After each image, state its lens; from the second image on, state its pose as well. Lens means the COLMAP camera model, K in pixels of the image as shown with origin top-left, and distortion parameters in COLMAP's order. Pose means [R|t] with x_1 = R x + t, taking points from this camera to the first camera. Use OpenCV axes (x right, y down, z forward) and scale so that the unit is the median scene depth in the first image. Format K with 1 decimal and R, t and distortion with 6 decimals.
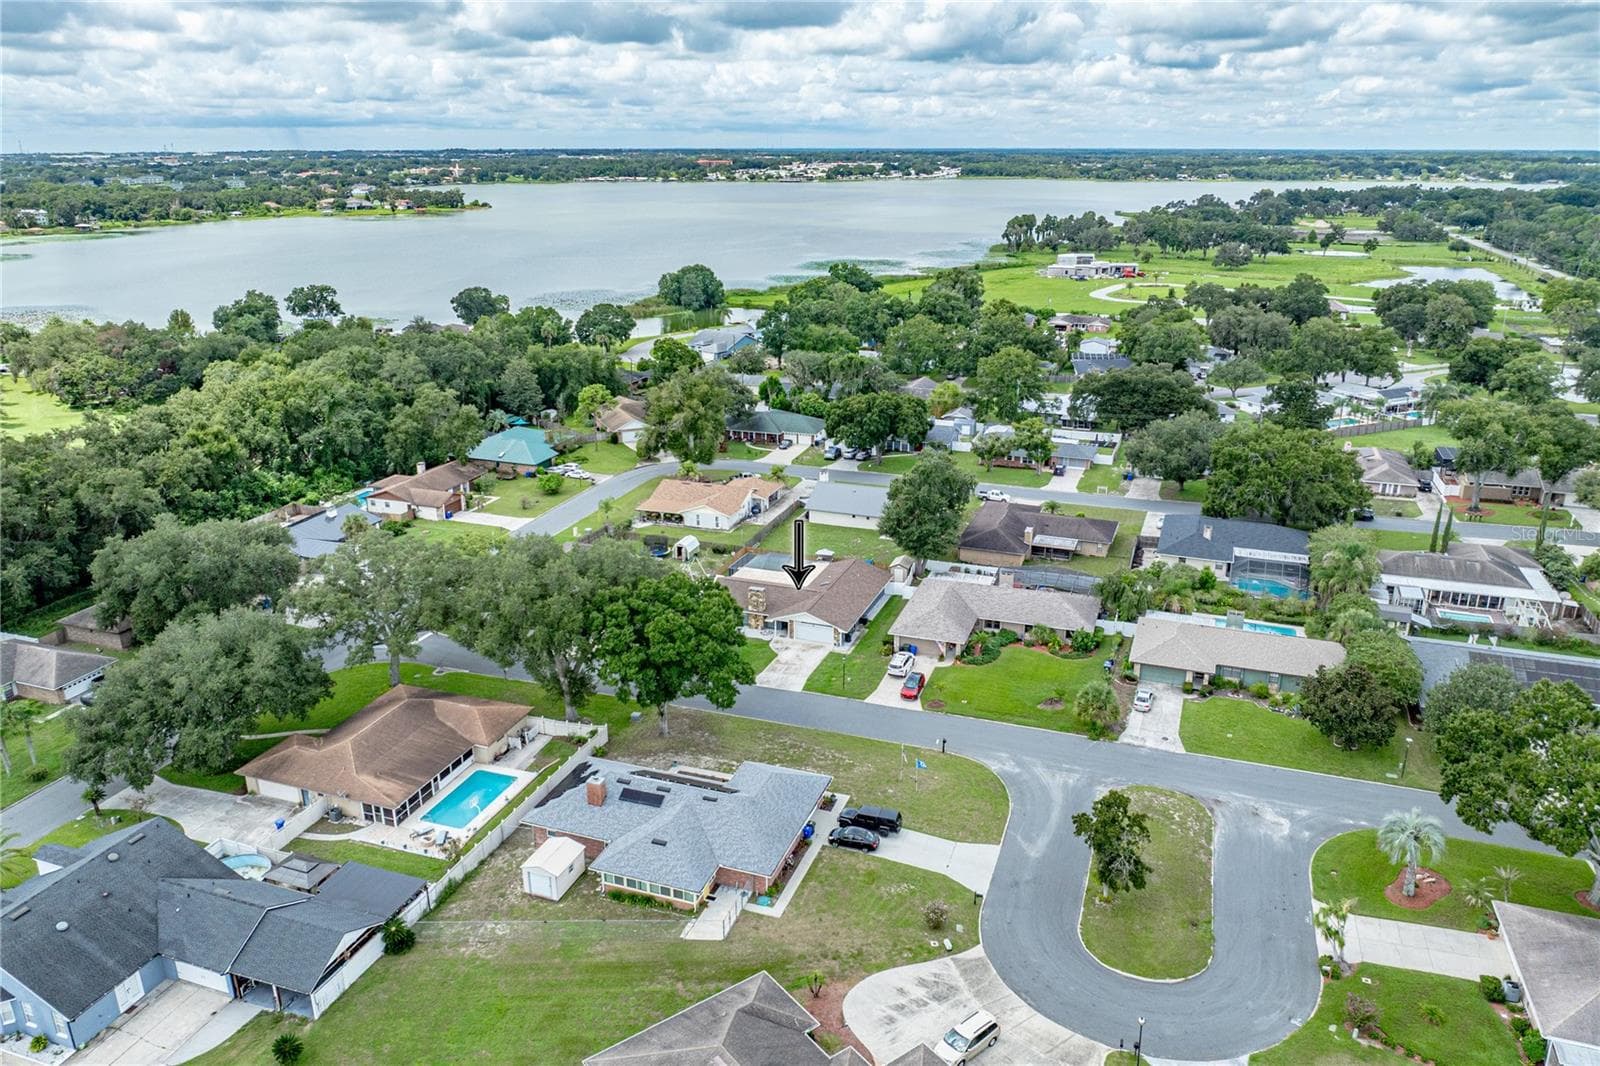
lens RADIAL K [[1148.7, 0, 790.0], [0, 1148.7, 462.2], [0, 0, 1]] dist [-0.016829, -0.004475]
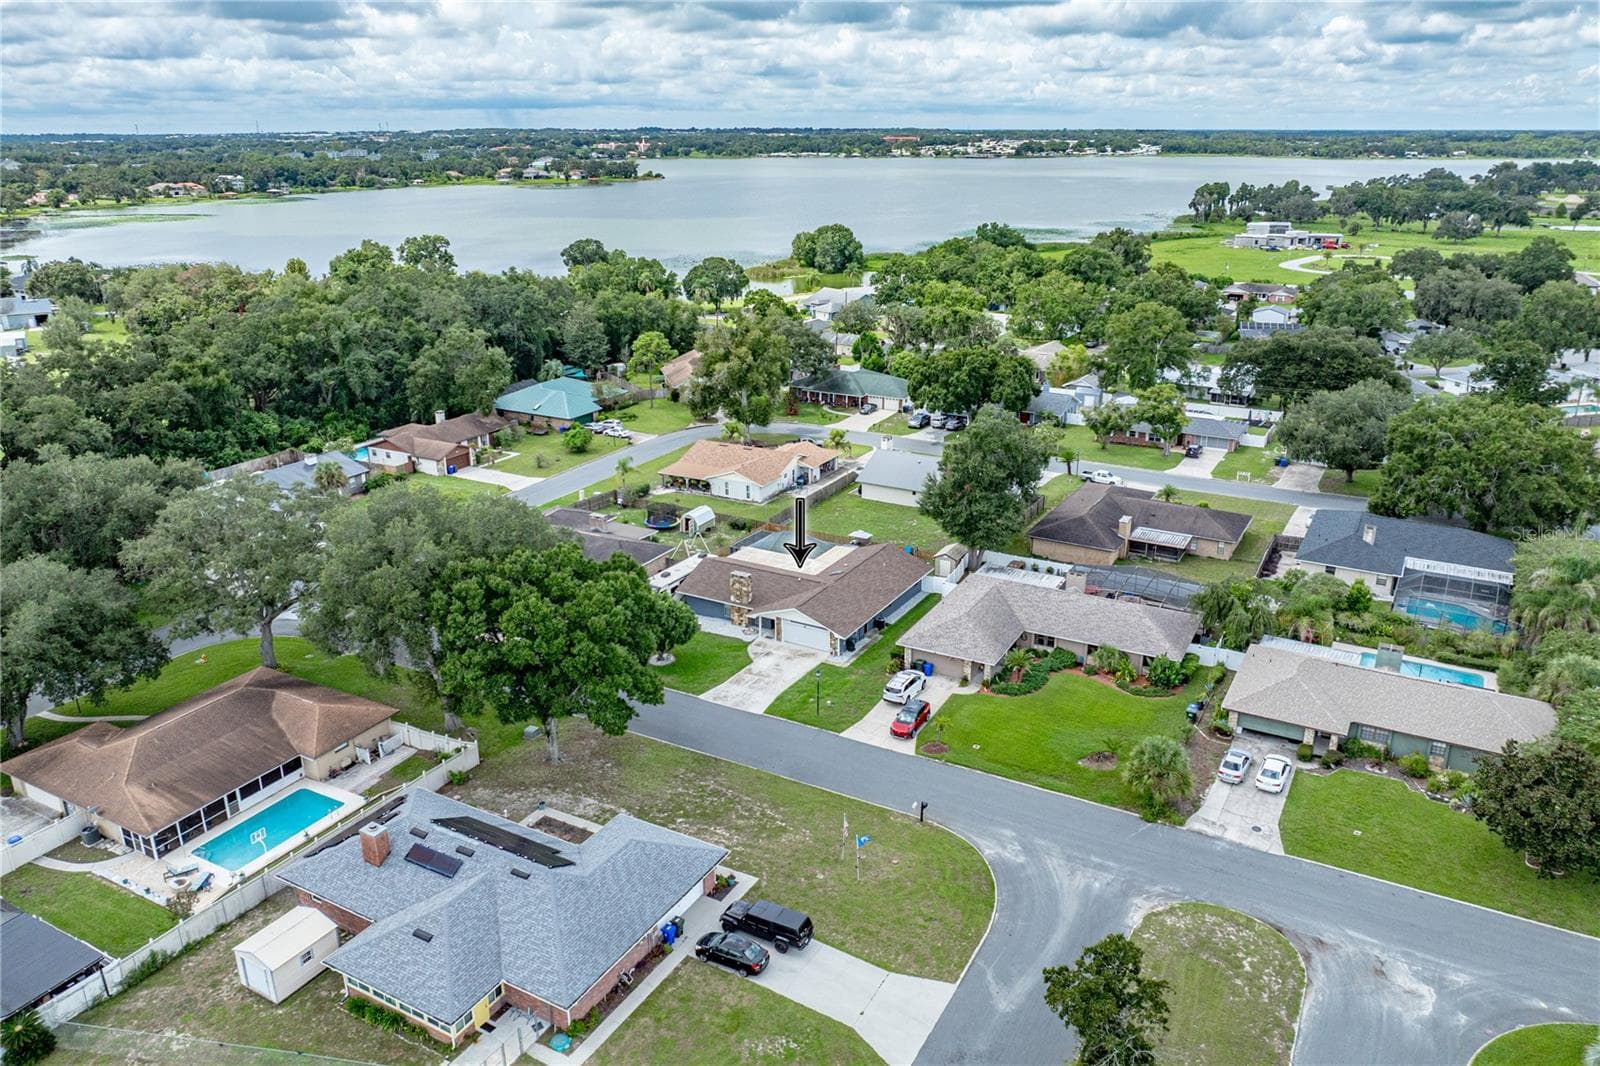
lens RADIAL K [[1143.8, 0, 803.2], [0, 1143.8, 477.9], [0, 0, 1]] dist [-0.035492, 0.028702]
pose [[0.987084, 0.045913, -0.153486, 0.104026], [-0.042140, 0.998726, 0.027744, 0.017929], [0.154564, -0.020918, 0.987761, 0.199368]]
